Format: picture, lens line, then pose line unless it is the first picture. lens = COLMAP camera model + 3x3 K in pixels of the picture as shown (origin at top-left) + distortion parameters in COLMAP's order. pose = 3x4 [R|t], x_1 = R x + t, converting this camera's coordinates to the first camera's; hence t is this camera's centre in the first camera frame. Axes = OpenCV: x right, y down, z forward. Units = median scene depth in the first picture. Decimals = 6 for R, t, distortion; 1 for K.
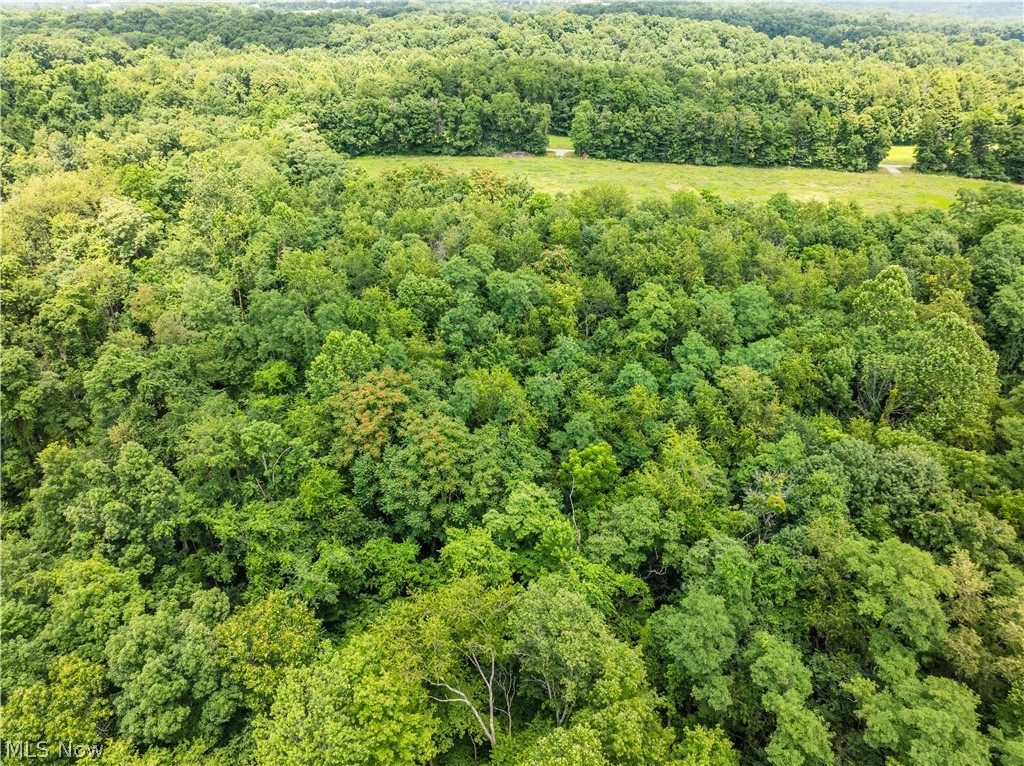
lens RADIAL K [[719.7, 0, 512.0], [0, 719.7, 383.0], [0, 0, 1]] dist [-0.058768, 0.031636]
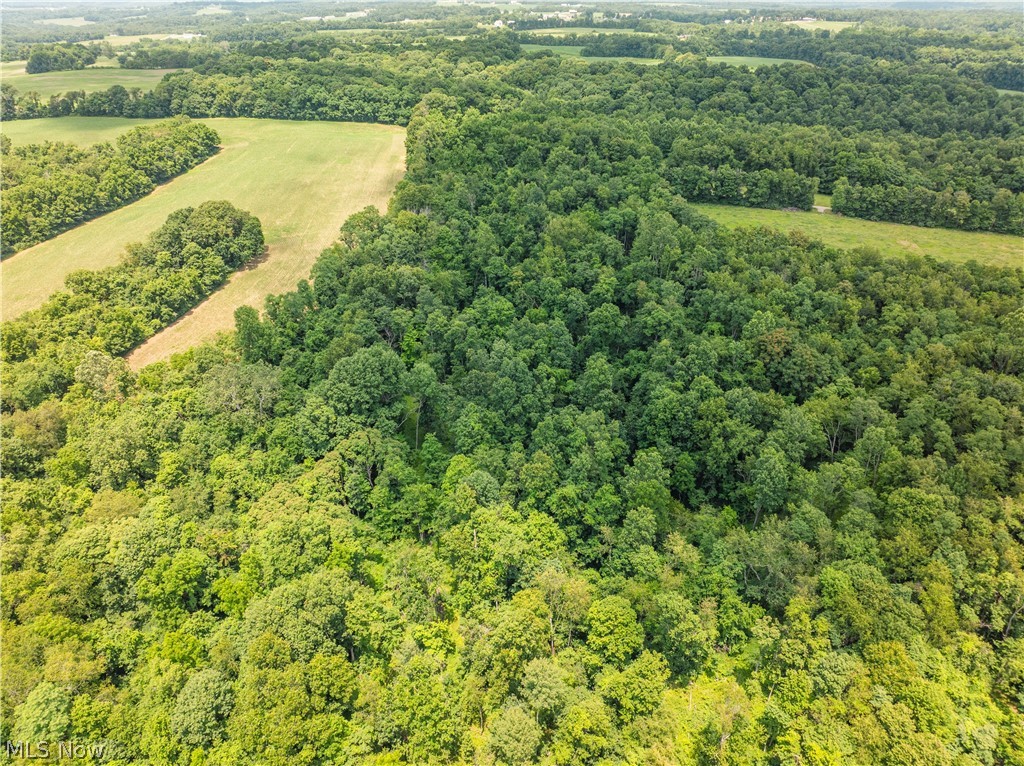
lens RADIAL K [[719.7, 0, 512.0], [0, 719.7, 383.0], [0, 0, 1]] dist [-0.058768, 0.031636]
pose [[0.968286, 0.118042, -0.220199, -0.383033], [-0.117290, 0.992960, 0.016534, 0.175318], [0.220600, 0.009818, 0.975315, -1.182920]]
